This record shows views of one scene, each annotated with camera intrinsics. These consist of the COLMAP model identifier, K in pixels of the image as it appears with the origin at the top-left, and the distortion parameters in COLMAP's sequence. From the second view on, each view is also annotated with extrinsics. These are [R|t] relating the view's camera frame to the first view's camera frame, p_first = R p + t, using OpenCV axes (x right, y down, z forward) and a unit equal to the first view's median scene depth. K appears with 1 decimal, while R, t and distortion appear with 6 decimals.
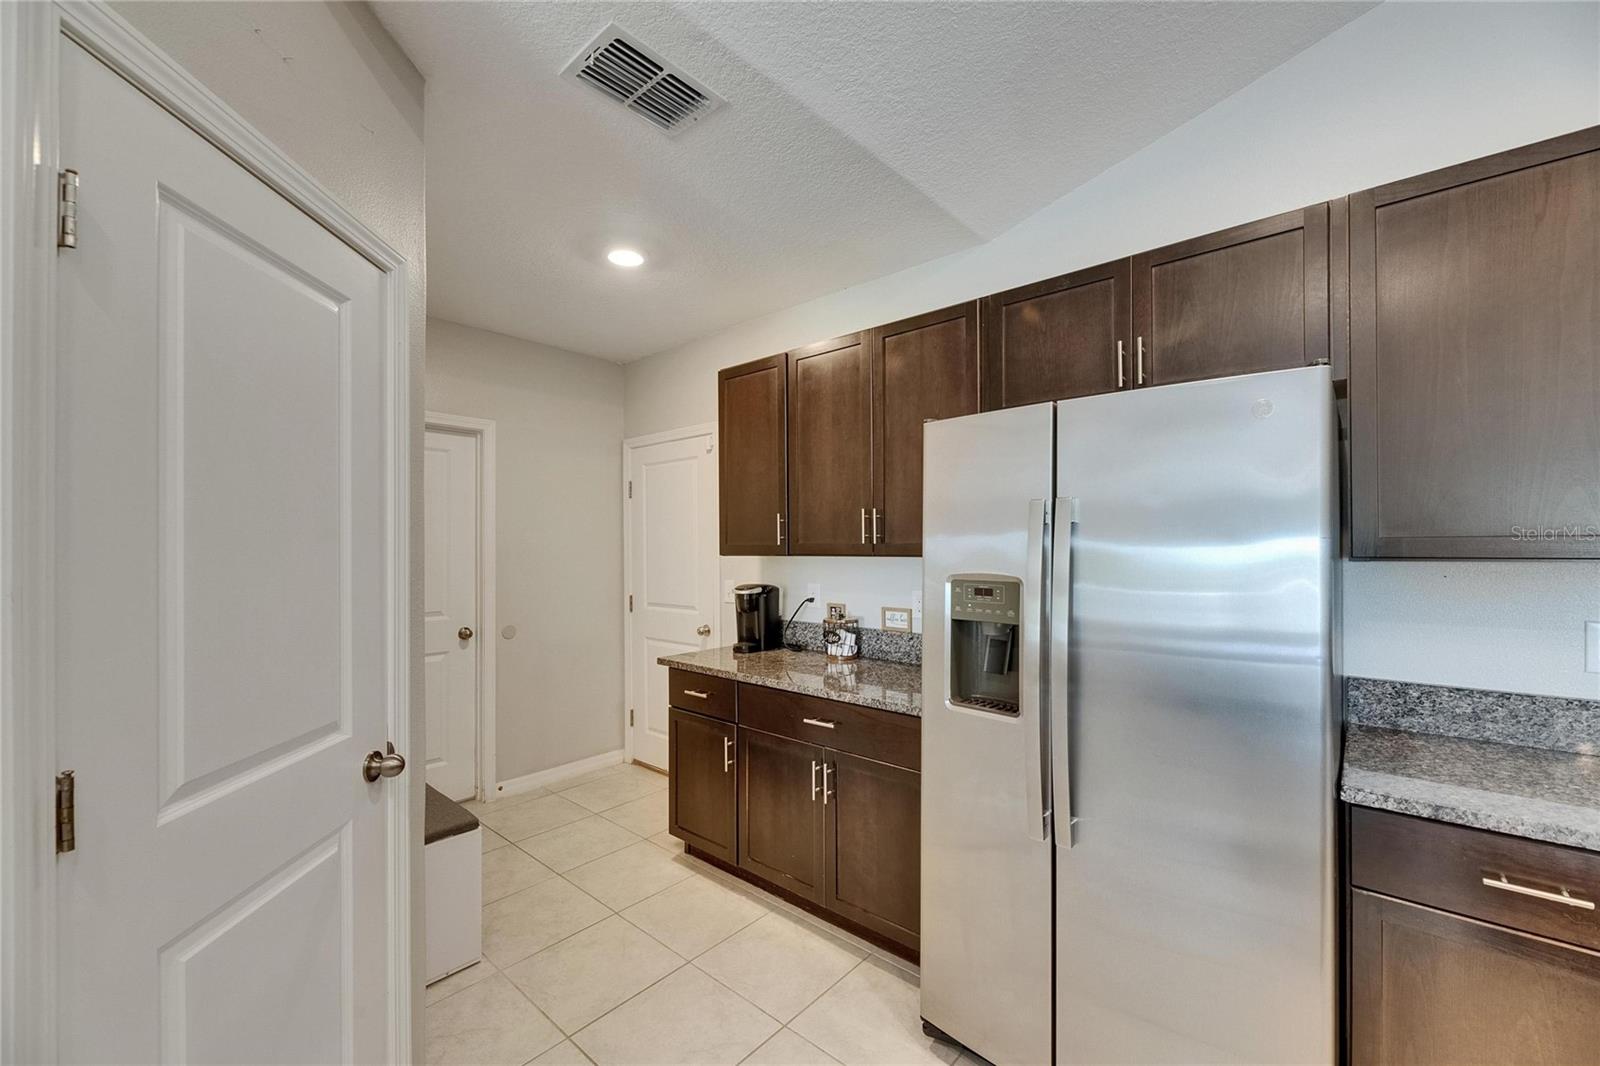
lens RADIAL K [[648.9, 0, 804.4], [0, 648.9, 541.3], [0, 0, 1]] dist [0.008100, -0.002308]
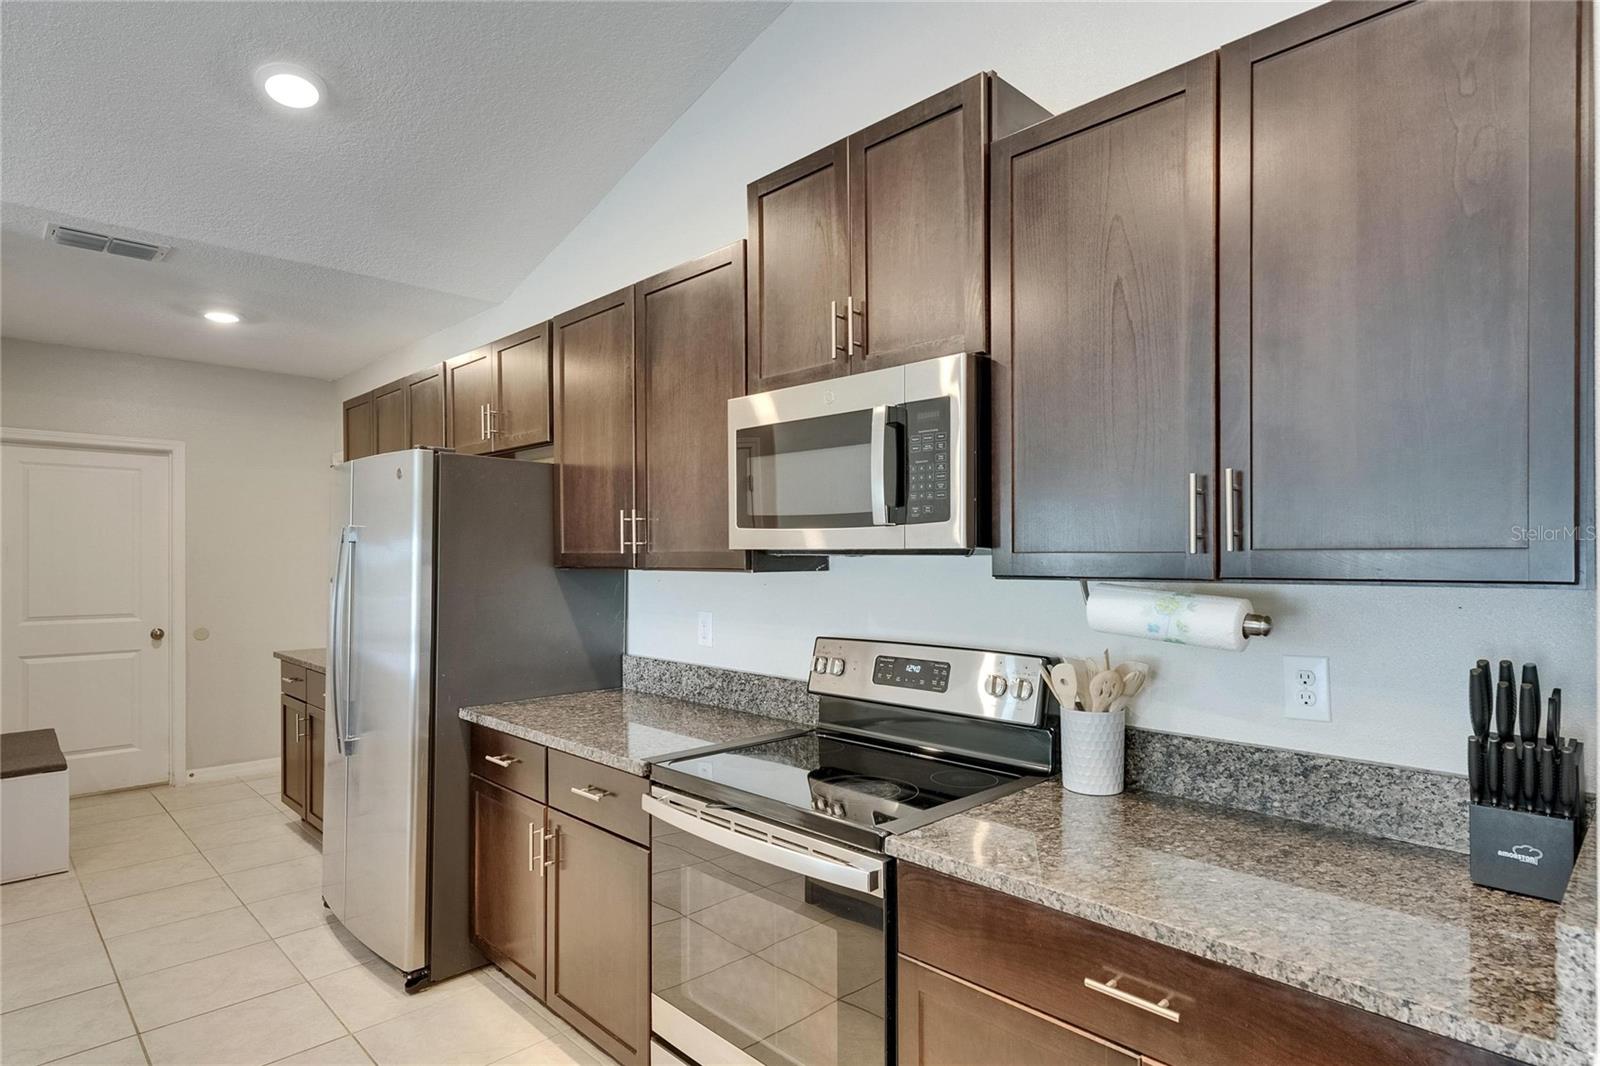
lens RADIAL K [[863.7, 0, 791.7], [0, 863.7, 549.4], [0, 0, 1]] dist [0.022775, -0.000570]
pose [[0.996023, -0.000285, -0.089097, 0.686329], [0.000676, 0.999990, 0.004357, -0.008578], [0.089095, -0.004400, 0.996013, -0.387174]]
